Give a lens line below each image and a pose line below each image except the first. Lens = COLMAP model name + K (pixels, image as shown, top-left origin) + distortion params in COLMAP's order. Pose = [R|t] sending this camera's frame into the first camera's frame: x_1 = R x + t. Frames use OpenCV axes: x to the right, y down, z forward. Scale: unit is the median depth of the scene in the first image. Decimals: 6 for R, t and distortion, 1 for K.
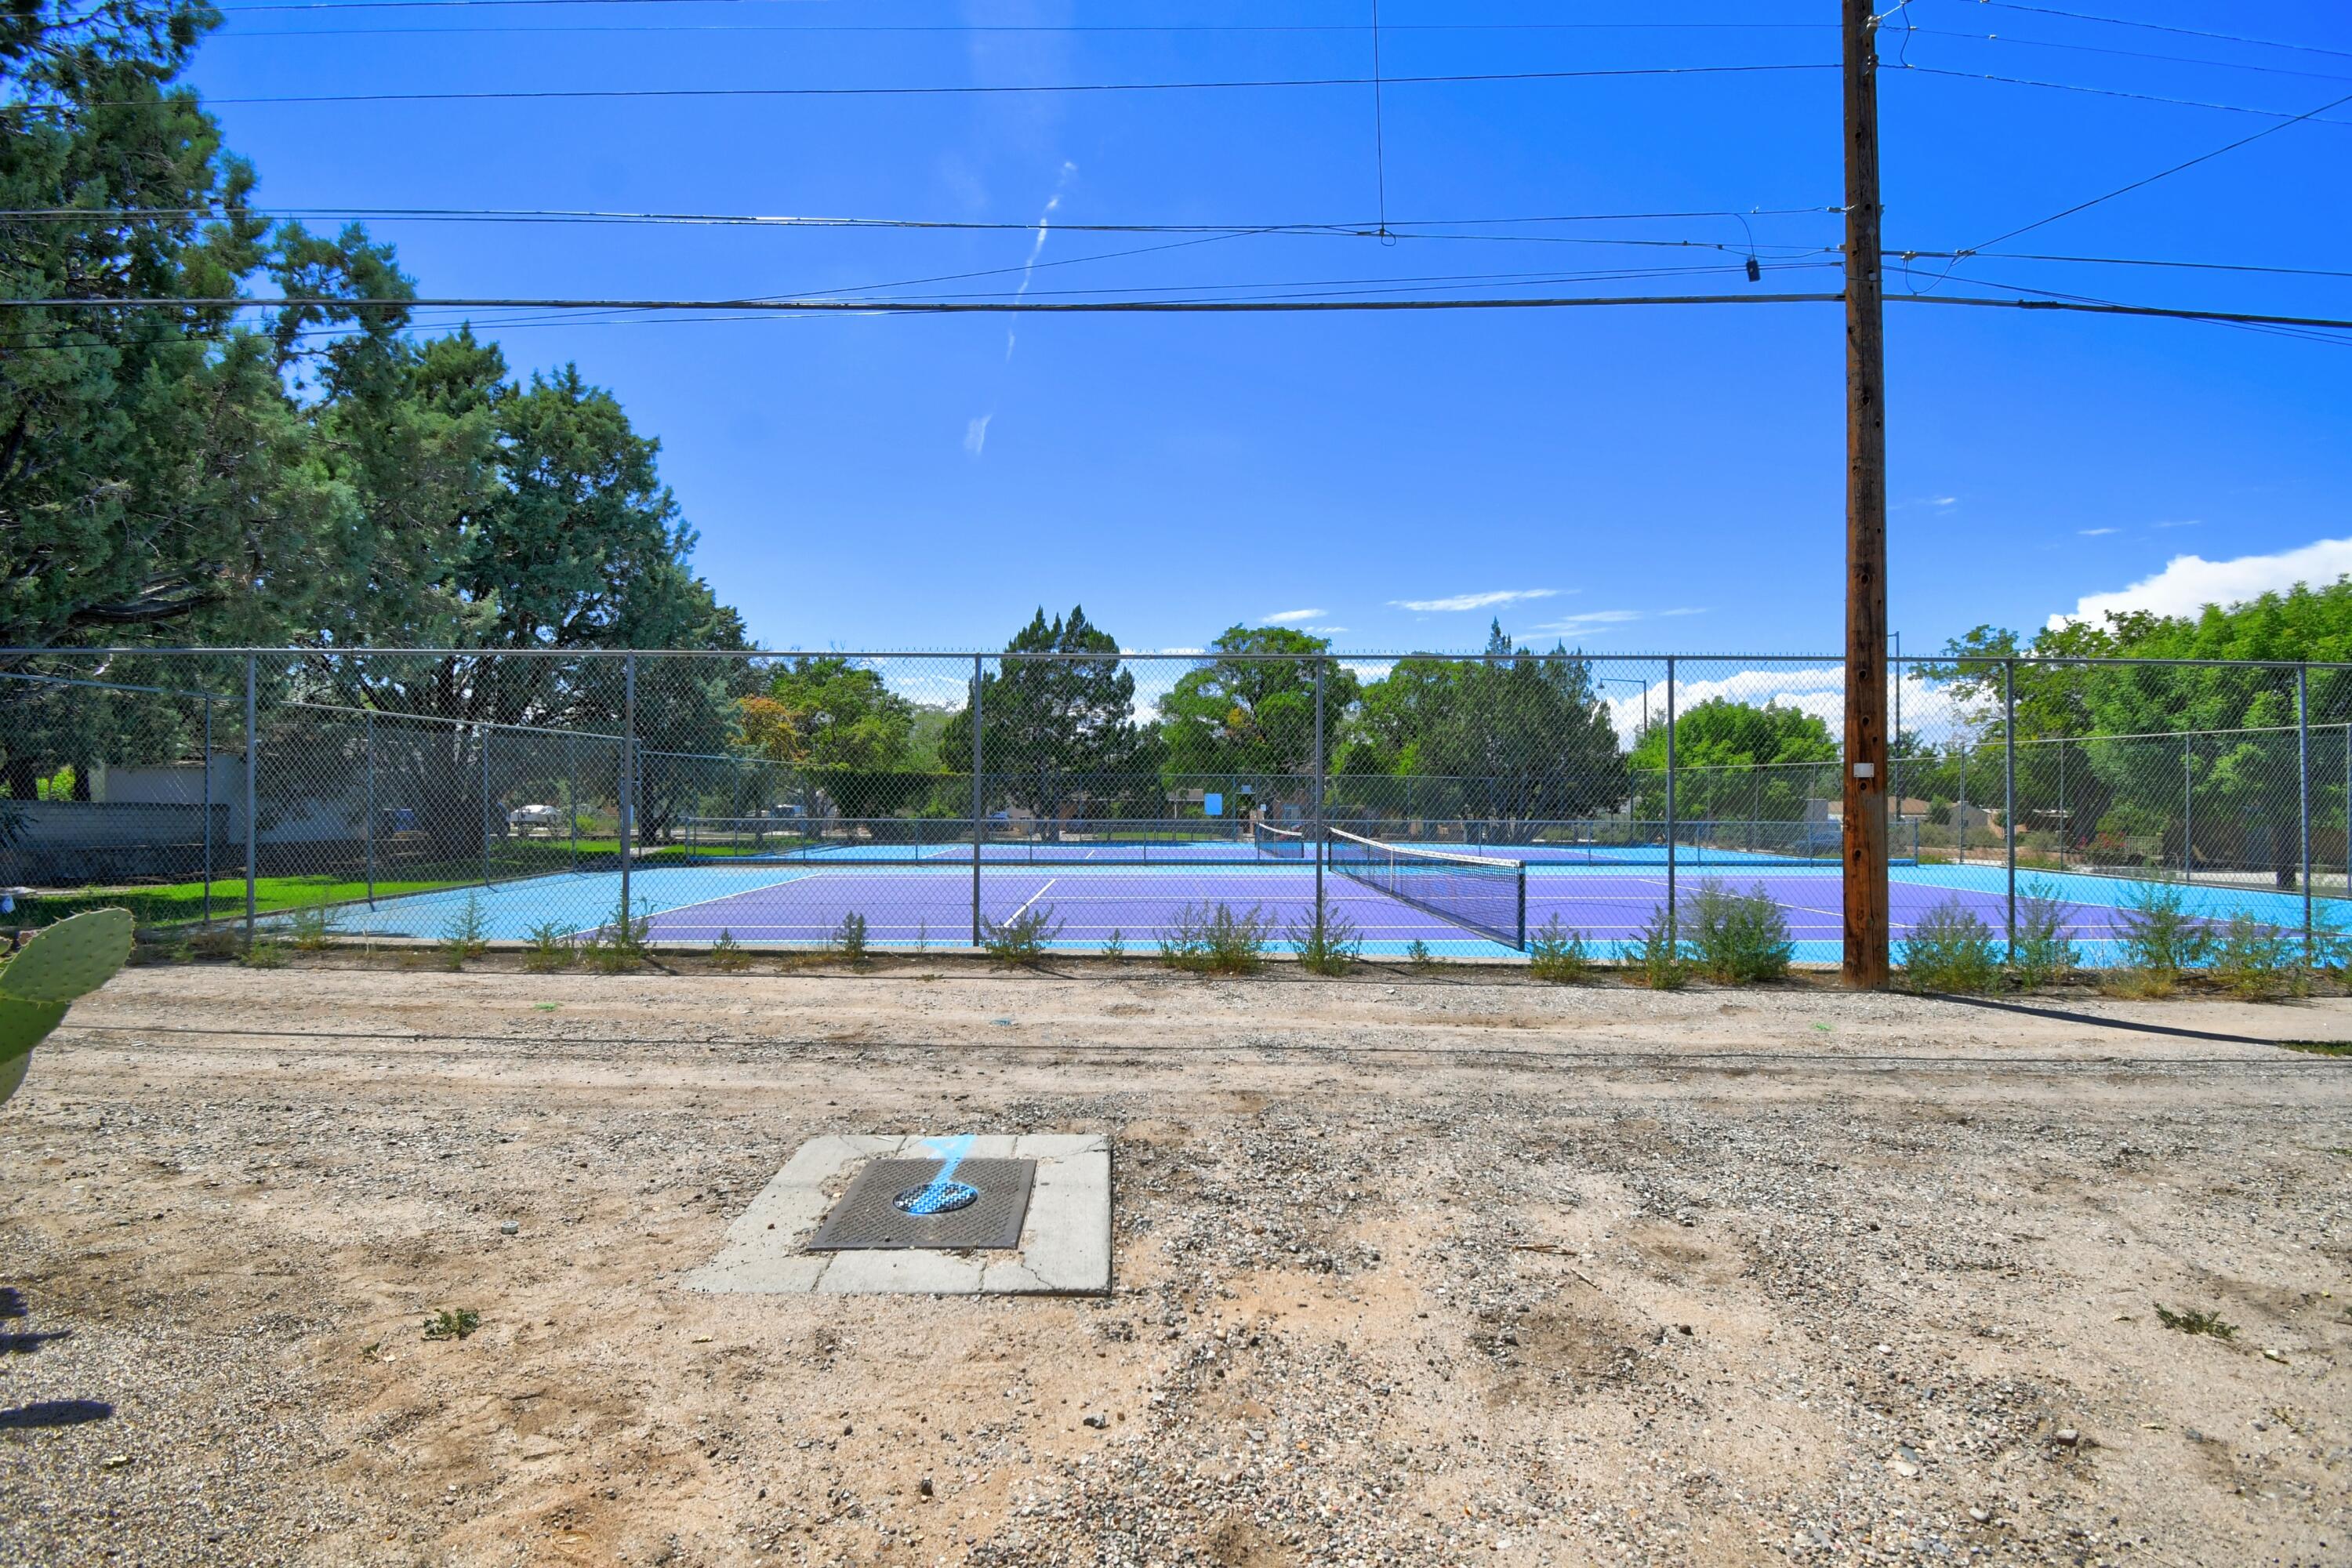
lens RADIAL K [[1051.8, 0, 1171.6], [0, 1051.8, 784.7], [0, 0, 1]] dist [-0.021178, -0.001032]
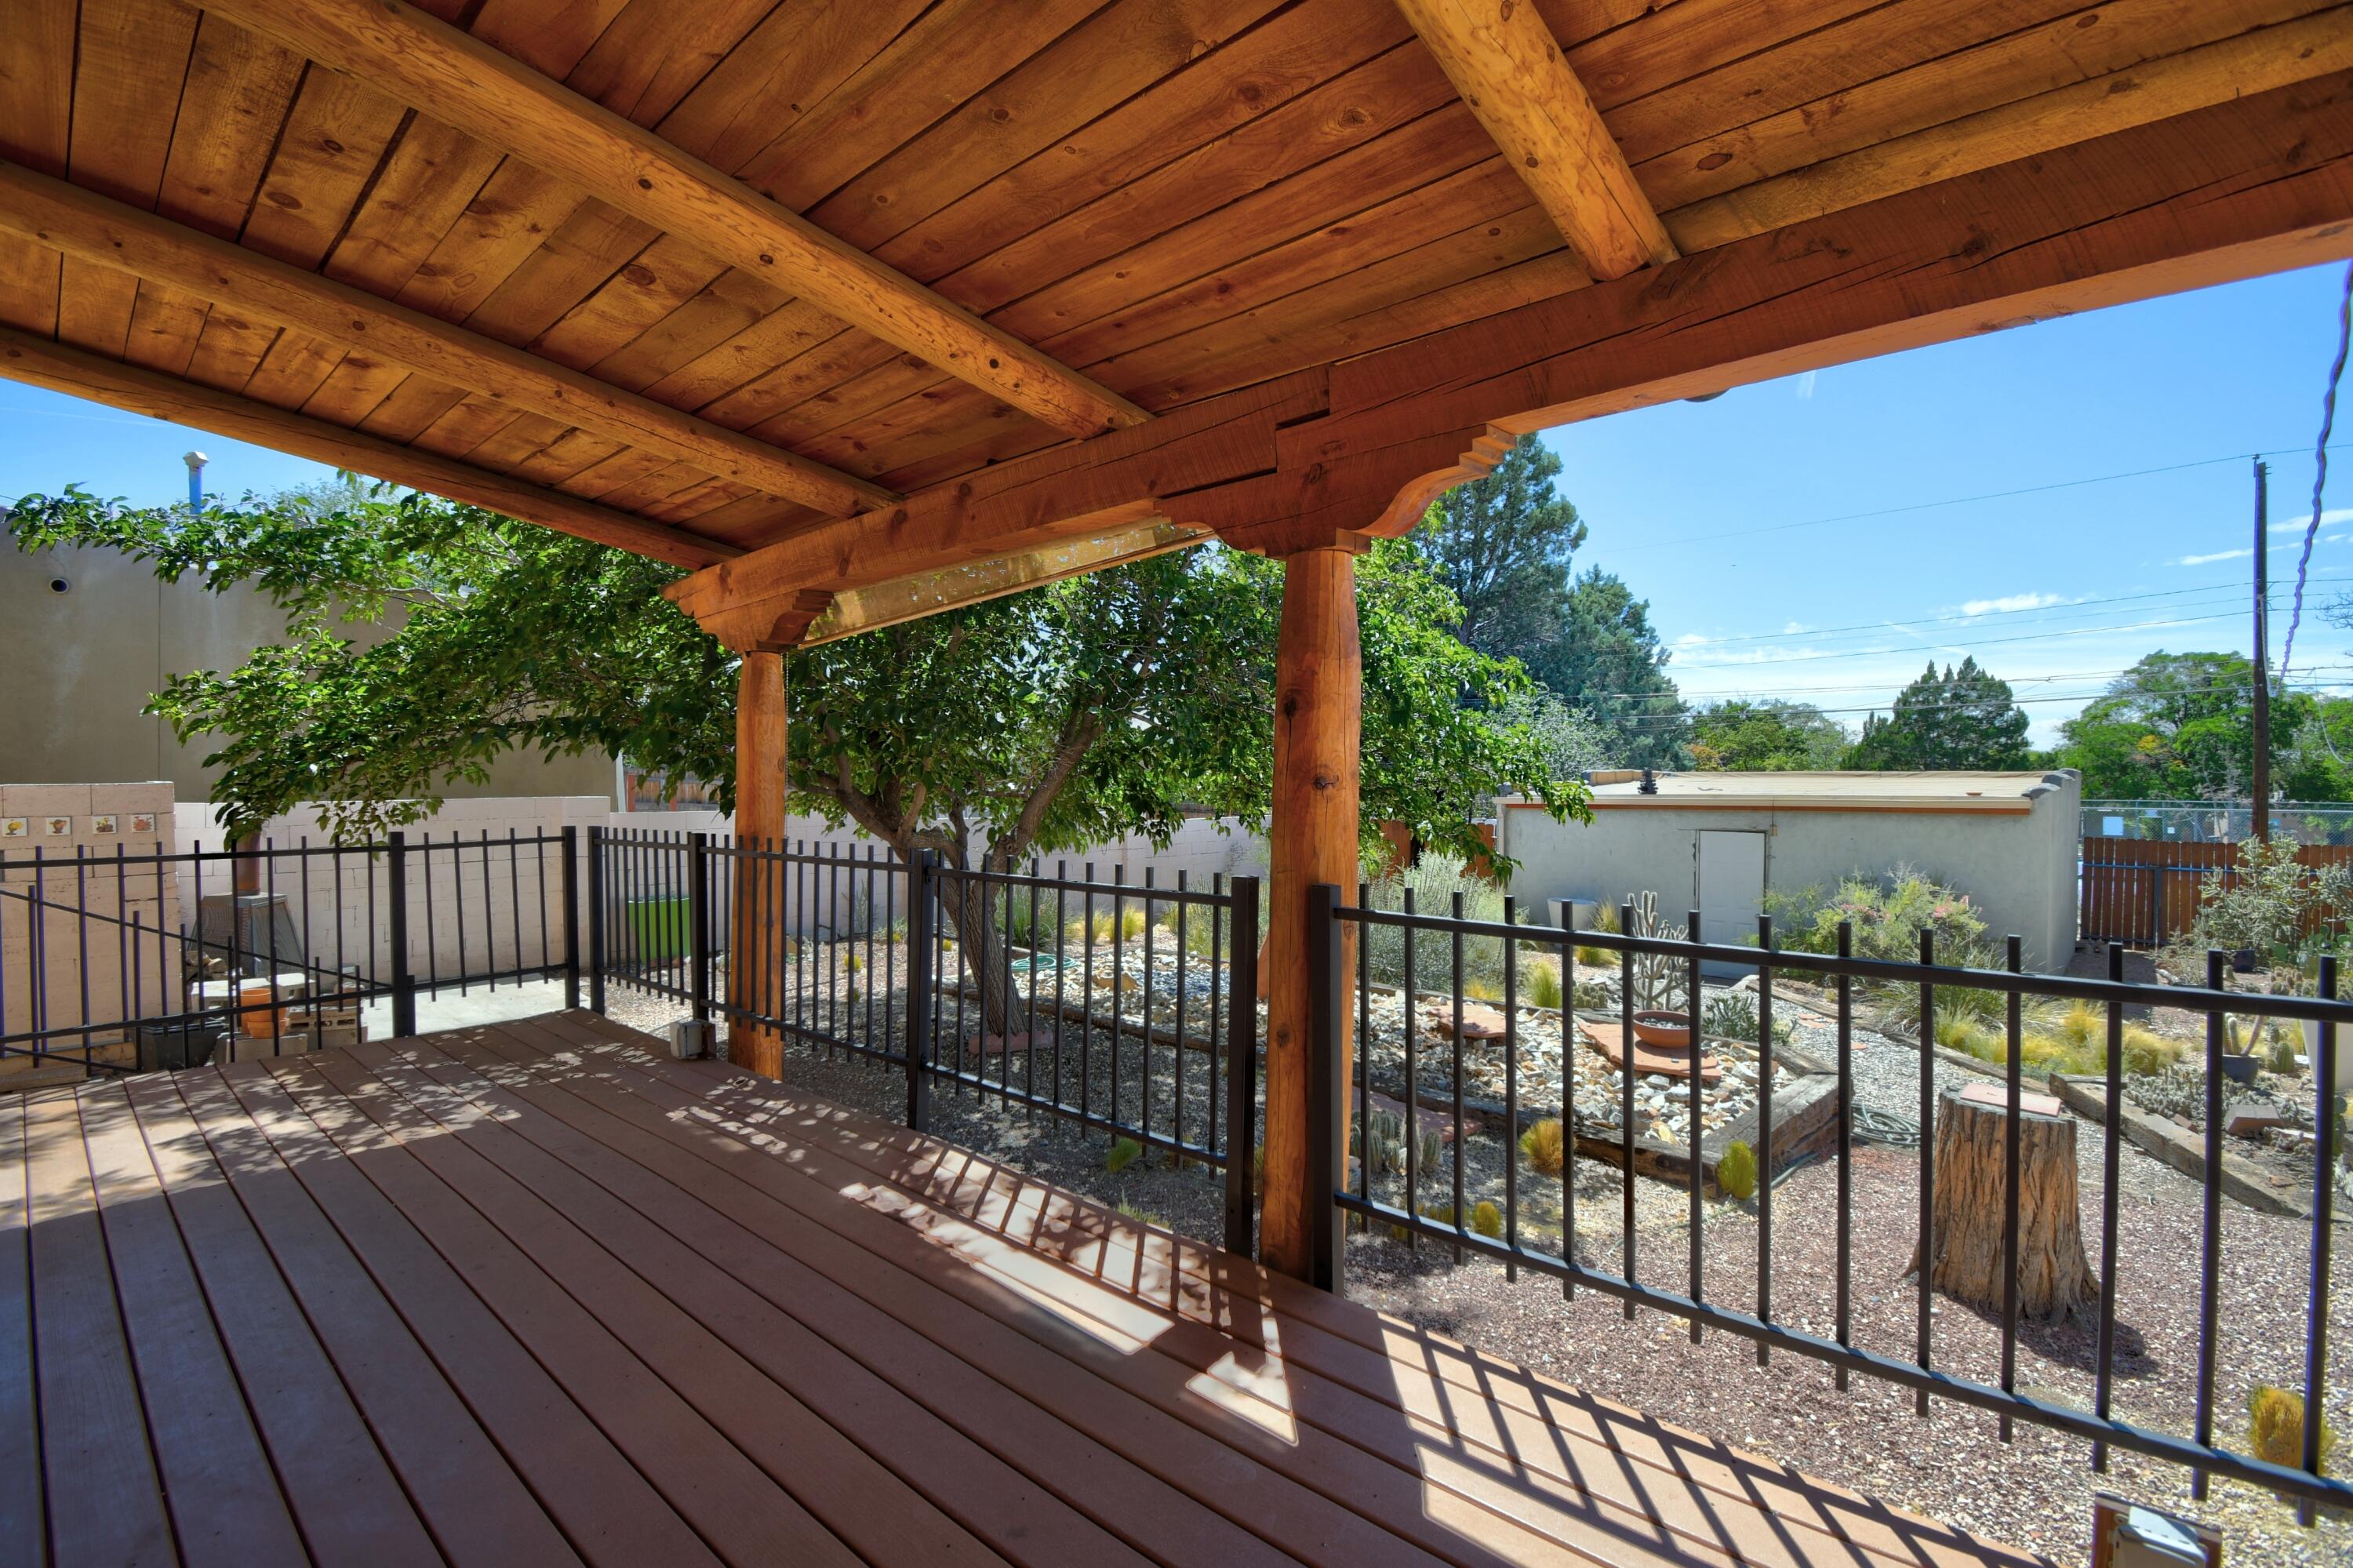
lens RADIAL K [[1052.3, 0, 1170.2], [0, 1052.3, 786.4], [0, 0, 1]] dist [-0.021178, -0.001032]
pose [[0.726256, -0.002019, -0.687422, 0.062730], [0.008560, 0.999945, 0.006107, -0.038345], [0.687371, -0.010319, 0.726233, -0.483932]]
